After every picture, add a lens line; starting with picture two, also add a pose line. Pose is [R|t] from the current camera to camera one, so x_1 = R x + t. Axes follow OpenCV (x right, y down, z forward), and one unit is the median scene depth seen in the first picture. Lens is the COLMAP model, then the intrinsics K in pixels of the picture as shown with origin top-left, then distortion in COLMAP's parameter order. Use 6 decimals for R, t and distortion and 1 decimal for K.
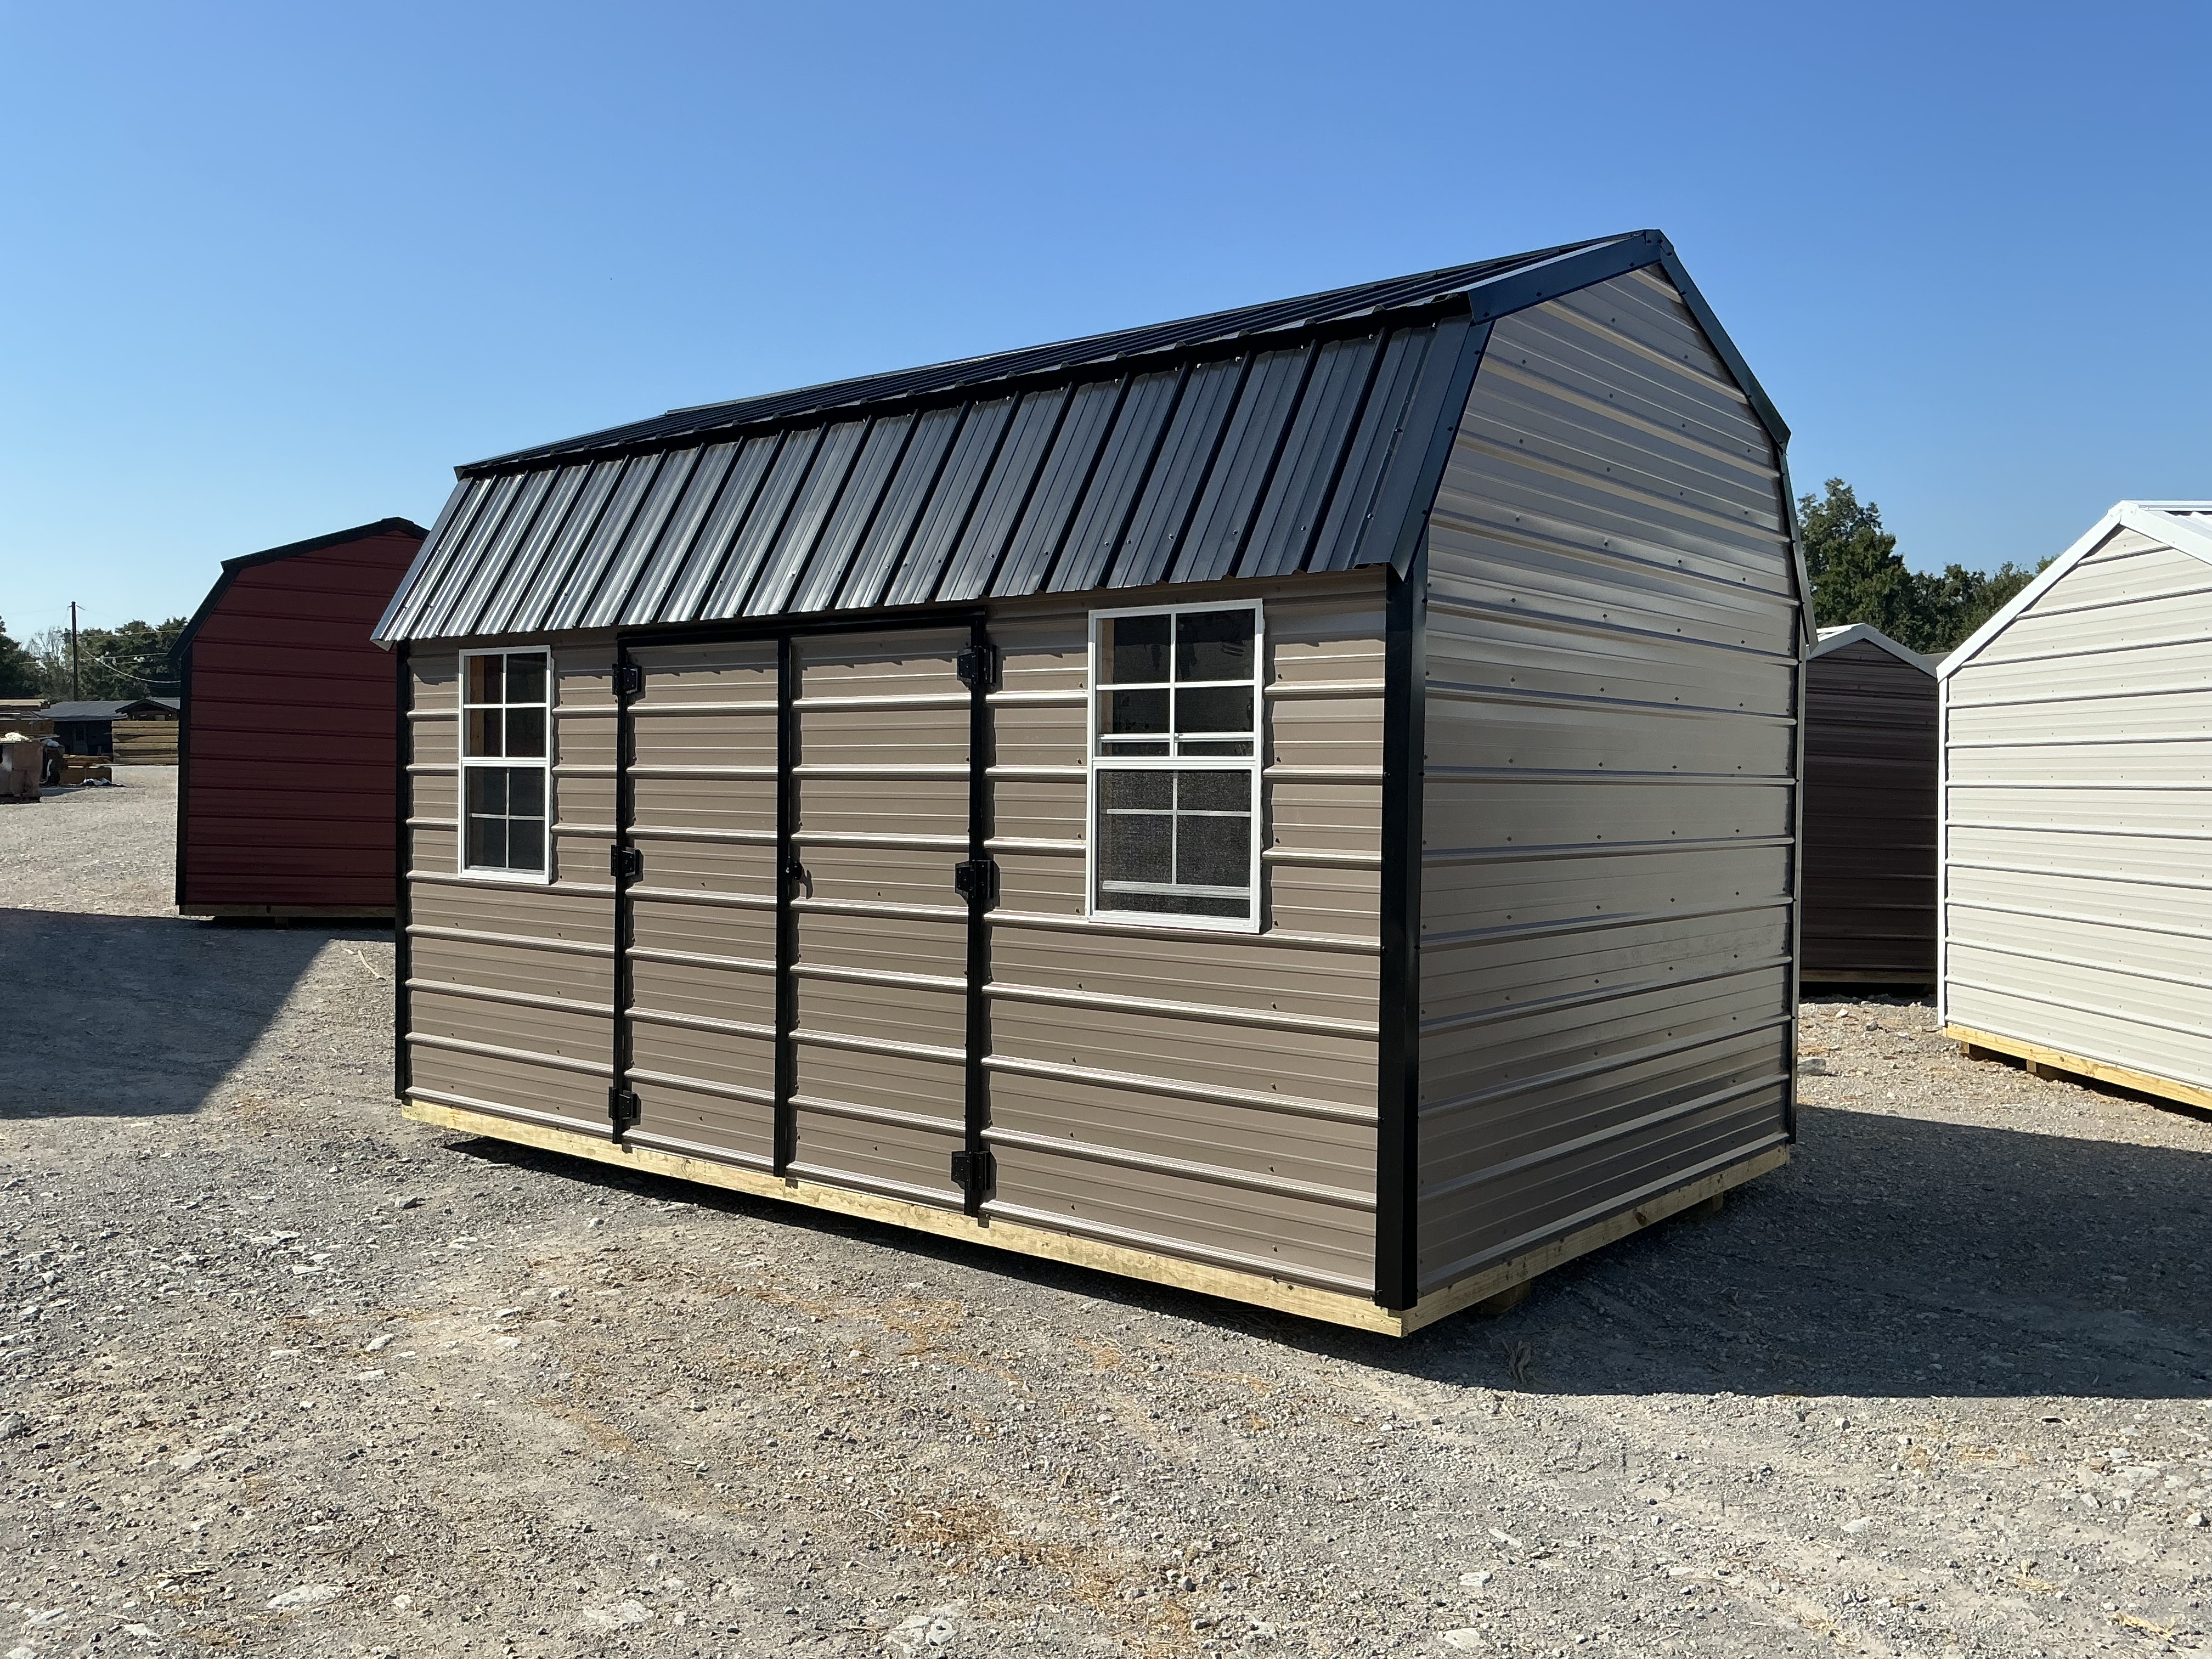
lens RADIAL K [[1848.1, 0, 1106.0], [0, 1848.1, 829.5], [0, 0, 1]] dist [0.092272, -0.194110]
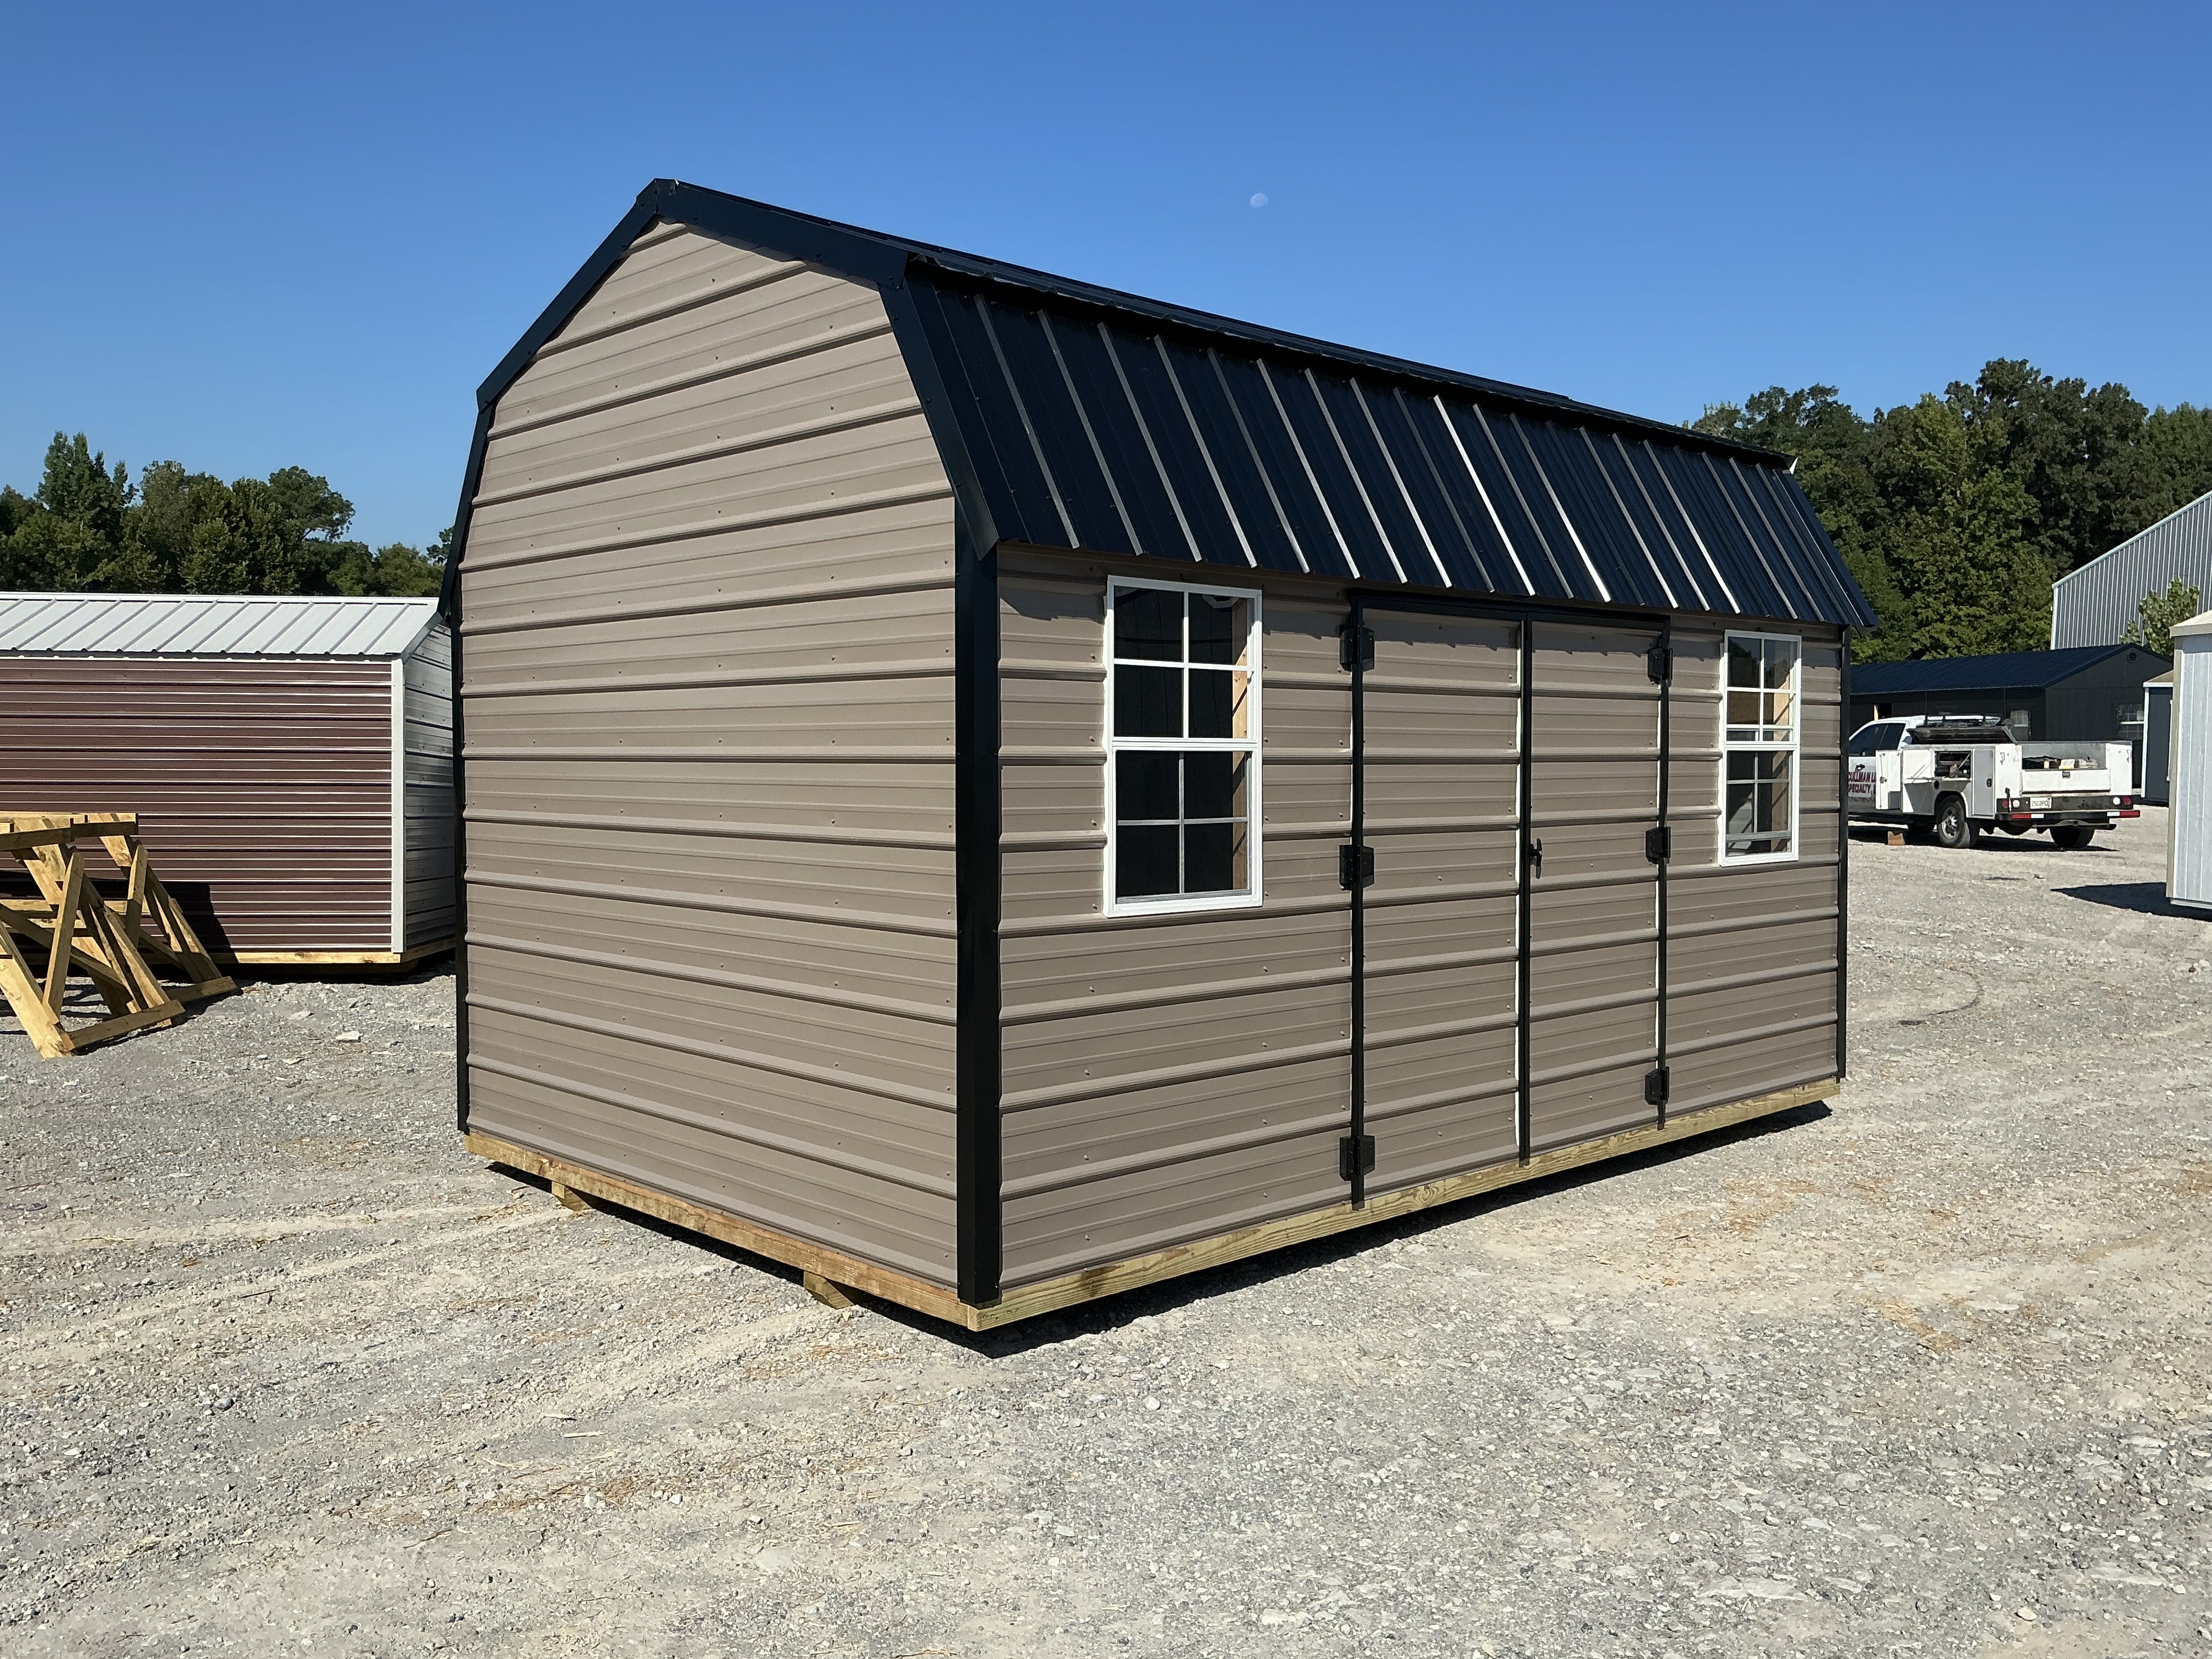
lens RADIAL K [[1848.1, 0, 1106.0], [0, 1848.1, 829.5], [0, 0, 1]] dist [0.092272, -0.194110]
pose [[0.139390, -0.053619, 0.988785, -1.190748], [0.023359, 0.998433, 0.050849, -0.046663], [-0.989962, 0.016009, 0.140424, 1.080557]]
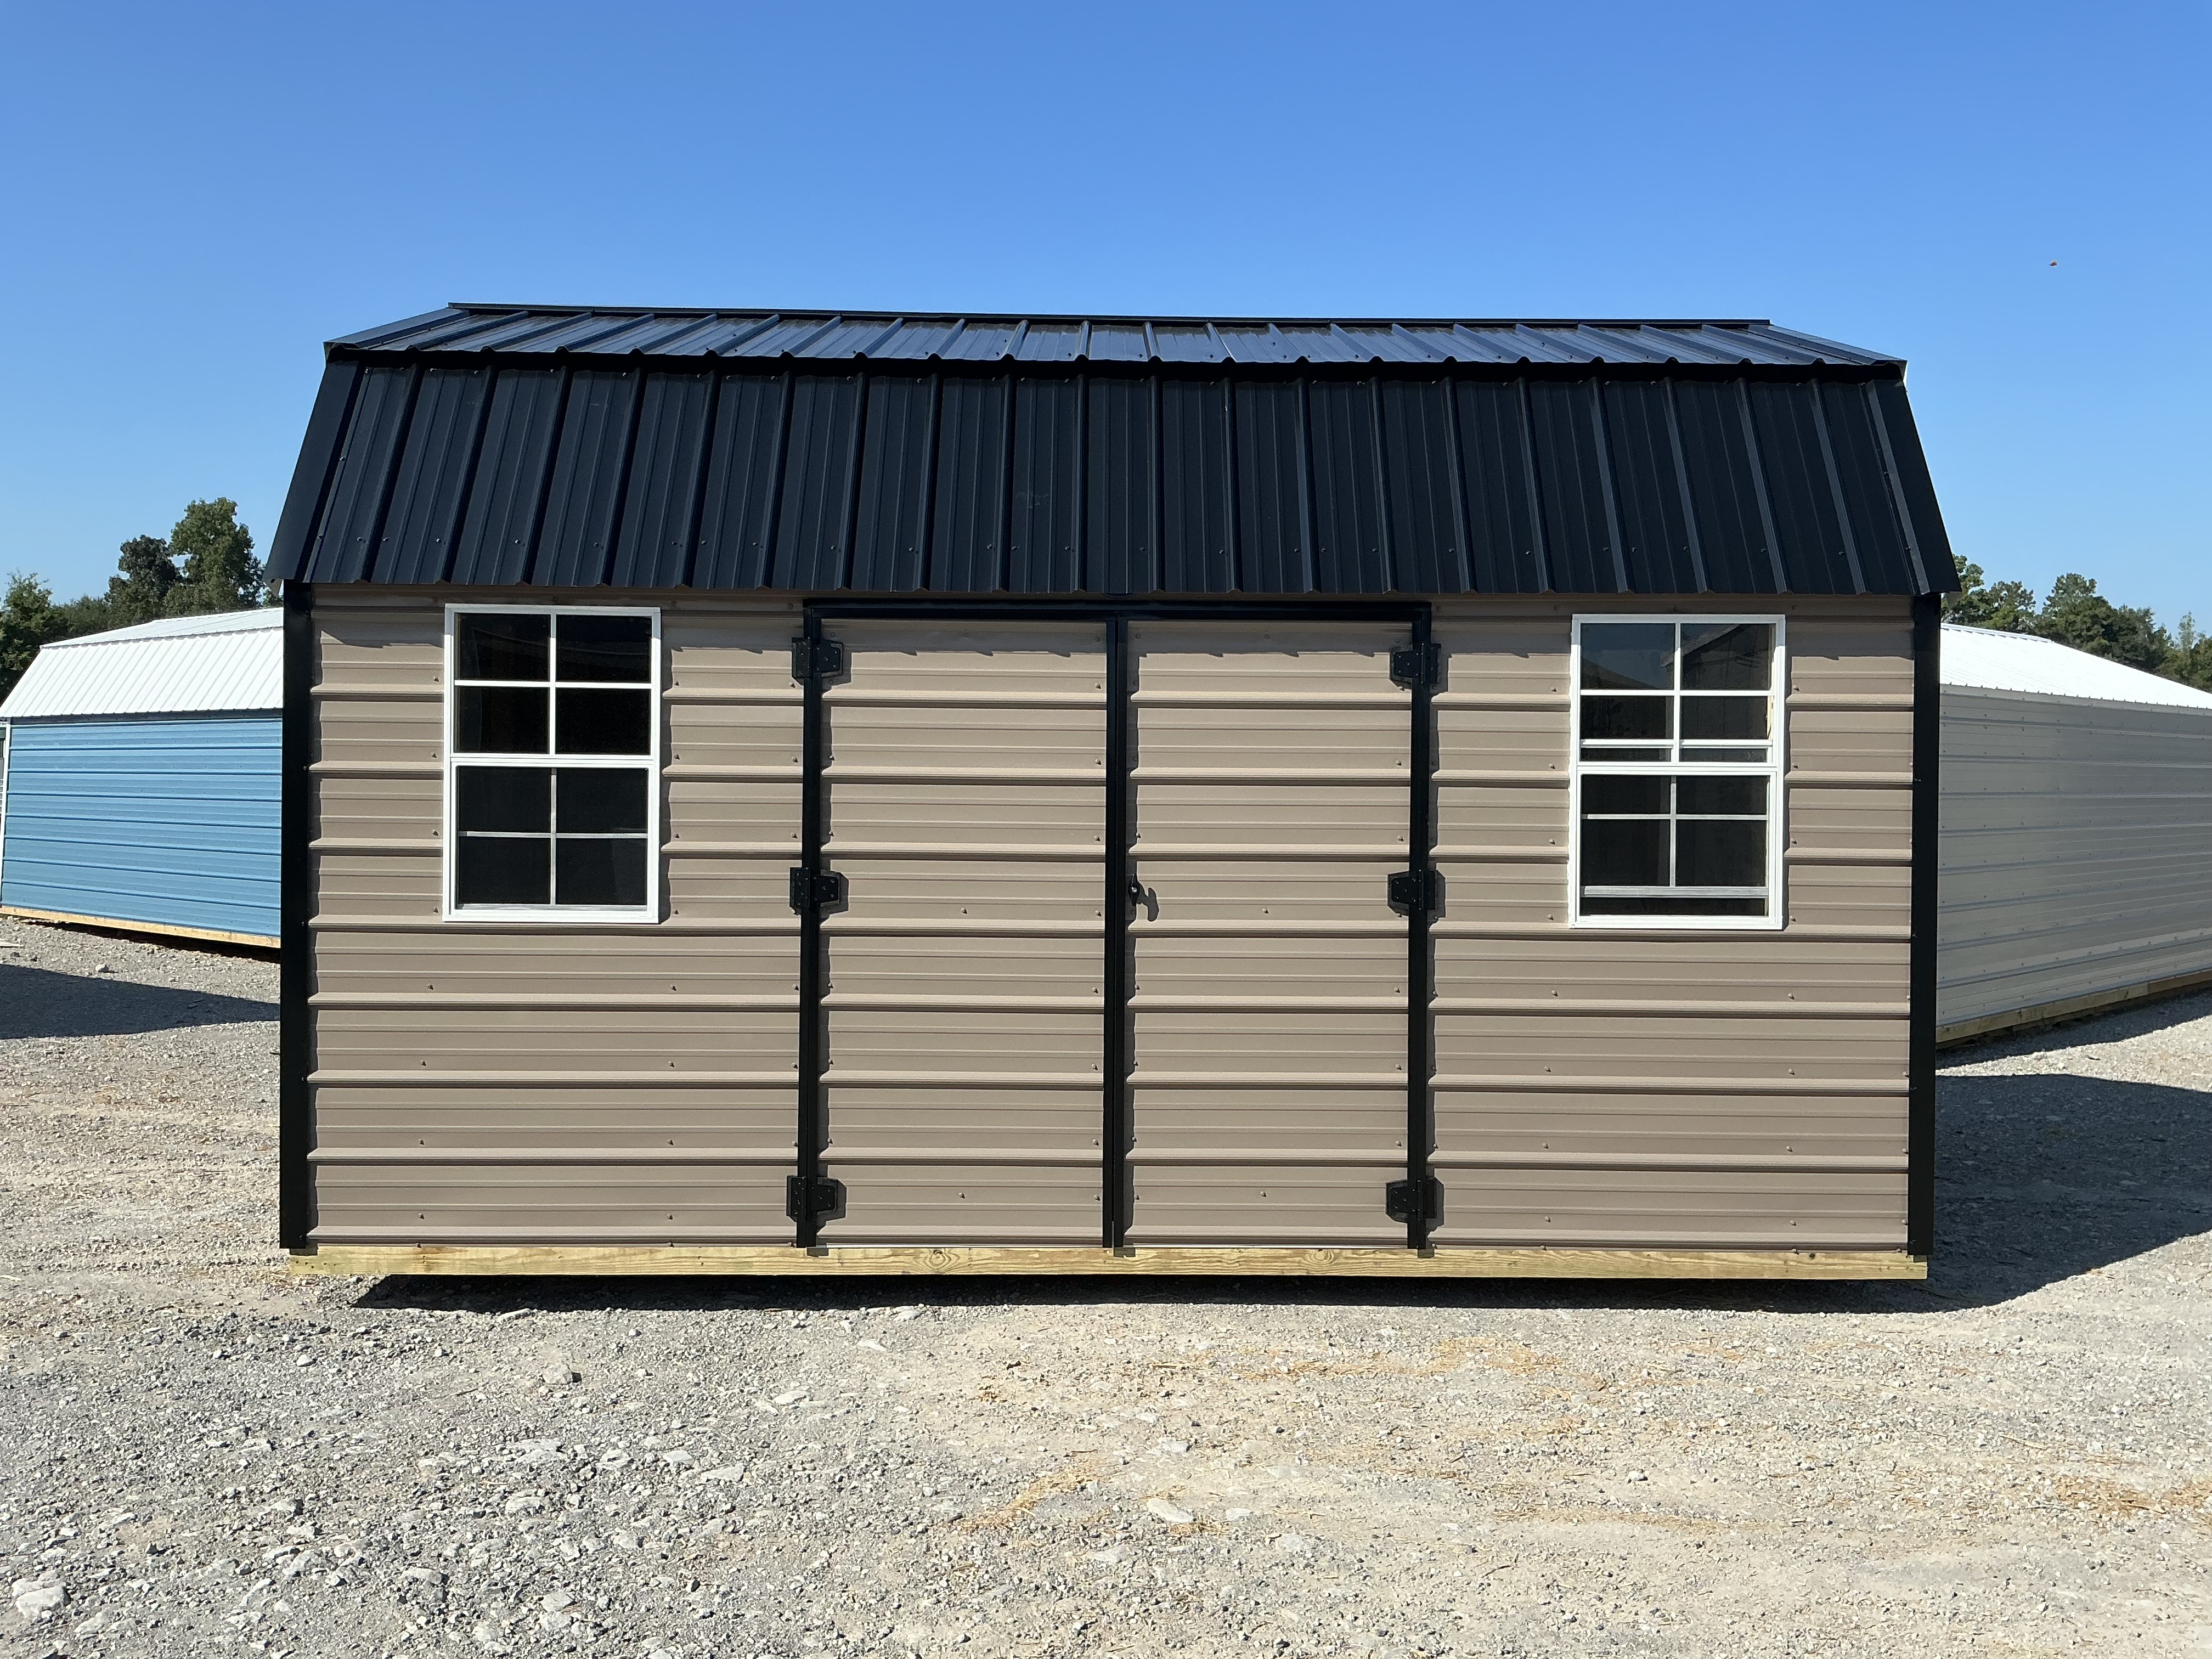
lens RADIAL K [[1848.1, 0, 1106.0], [0, 1848.1, 829.5], [0, 0, 1]] dist [0.092272, -0.194110]
pose [[0.769407, -0.012366, 0.638639, -0.725317], [0.016453, 0.999865, -0.000461, -0.005687], [-0.638546, 0.010862, 0.769507, 0.340621]]
